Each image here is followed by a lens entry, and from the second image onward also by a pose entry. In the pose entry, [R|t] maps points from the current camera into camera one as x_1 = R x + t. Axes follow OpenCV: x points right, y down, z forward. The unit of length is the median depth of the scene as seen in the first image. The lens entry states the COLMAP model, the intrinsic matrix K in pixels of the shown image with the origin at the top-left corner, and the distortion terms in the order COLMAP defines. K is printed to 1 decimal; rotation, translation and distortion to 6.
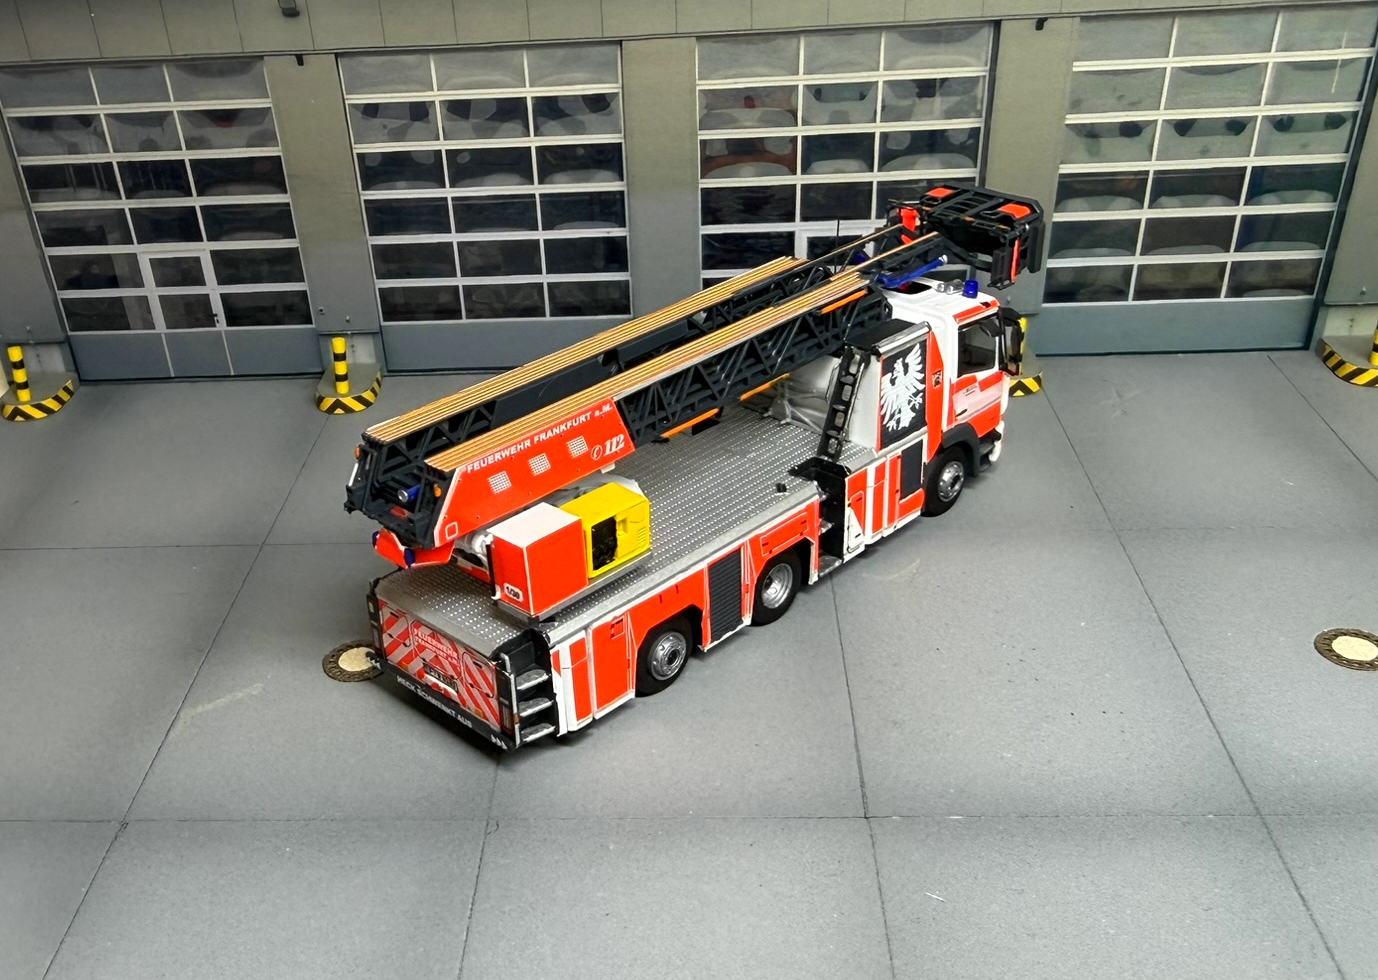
lens RADIAL K [[1462.6, 0, 600.6], [0, 1462.6, 529.9], [0, 0, 1]] dist [0.010841, -0.010227]
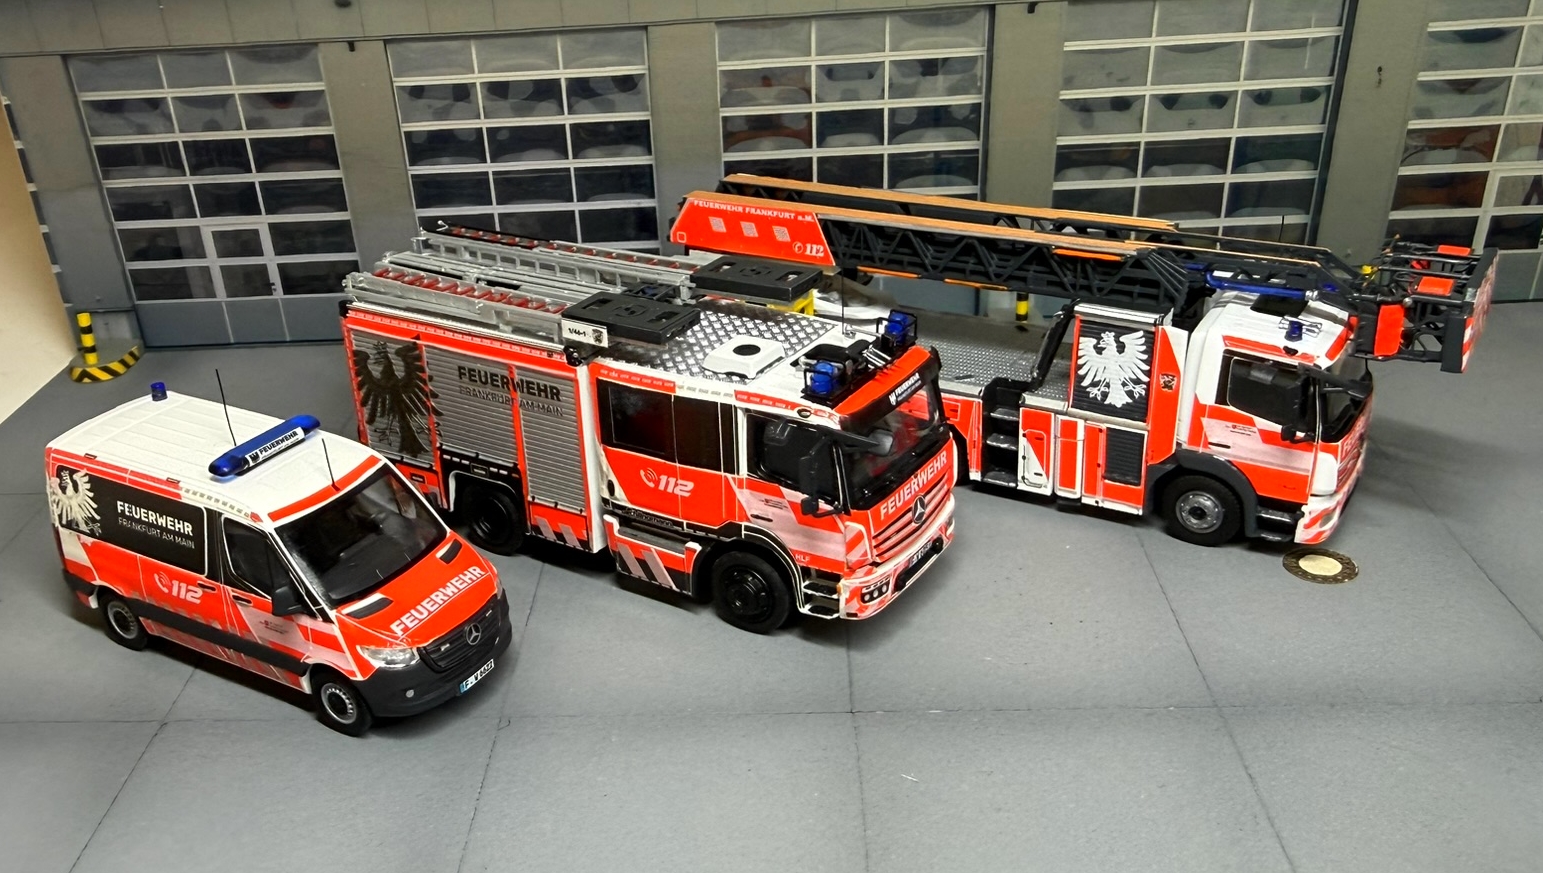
lens RADIAL K [[1465.2, 0, 668.8], [0, 1465.2, 431.0], [0, 0, 1]] dist [0.007156, 0.002412]
pose [[0.999946, -0.004537, -0.009375, 0.037778], [0.003791, 0.996936, -0.078132, 0.048238], [0.009700, 0.078092, 0.996899, -0.057640]]
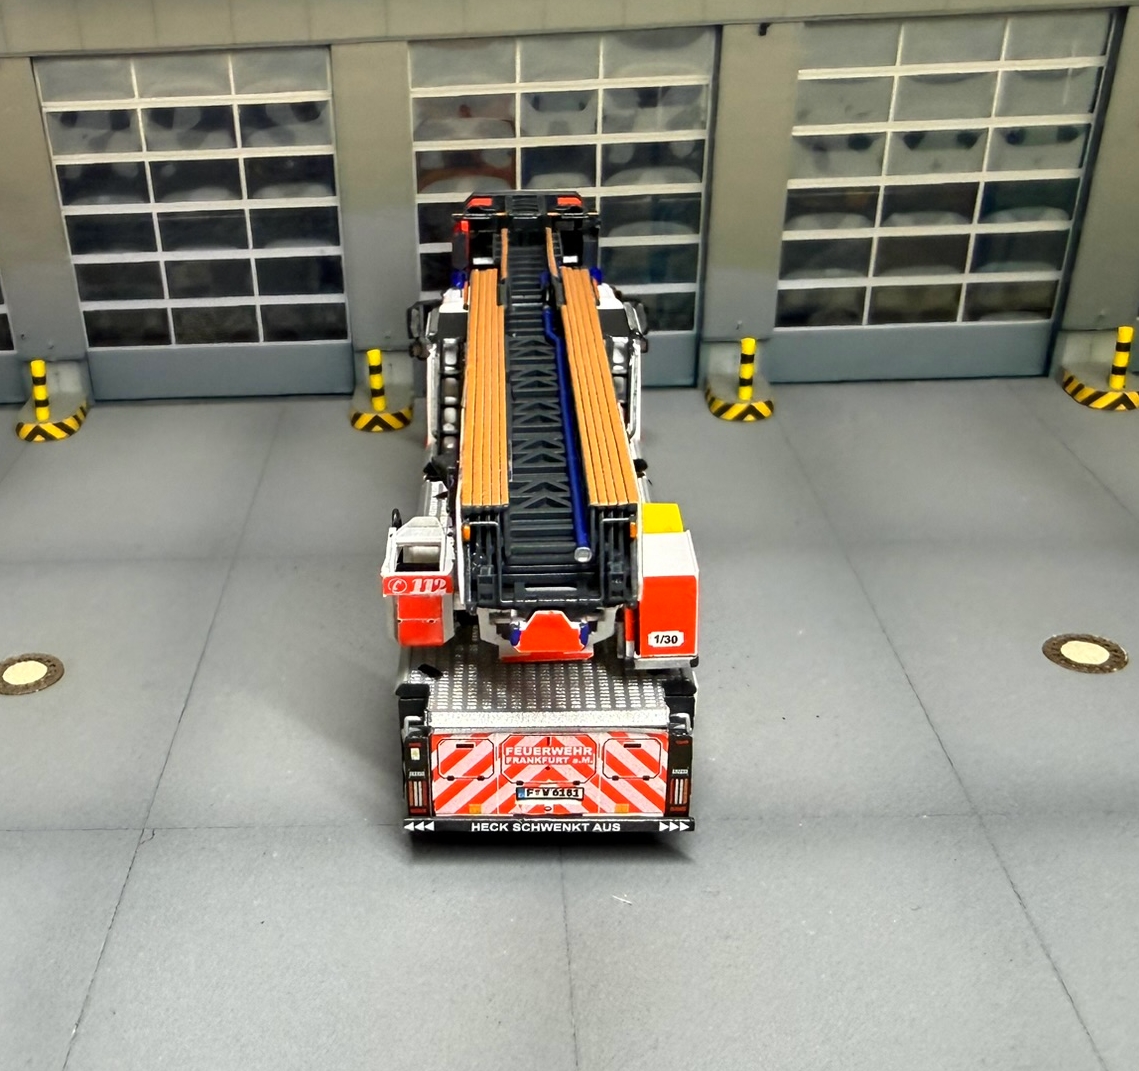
lens RADIAL K [[1466.0, 0, 428.7], [0, 1466.0, 593.6], [0, 0, 1]] dist [-0.000310, 0.007829]
pose [[0.999645, -0.001690, 0.026586, 0.050578], [0.002576, 0.999441, -0.033327, 0.054205], [-0.026514, 0.033383, 0.999091, 0.050706]]
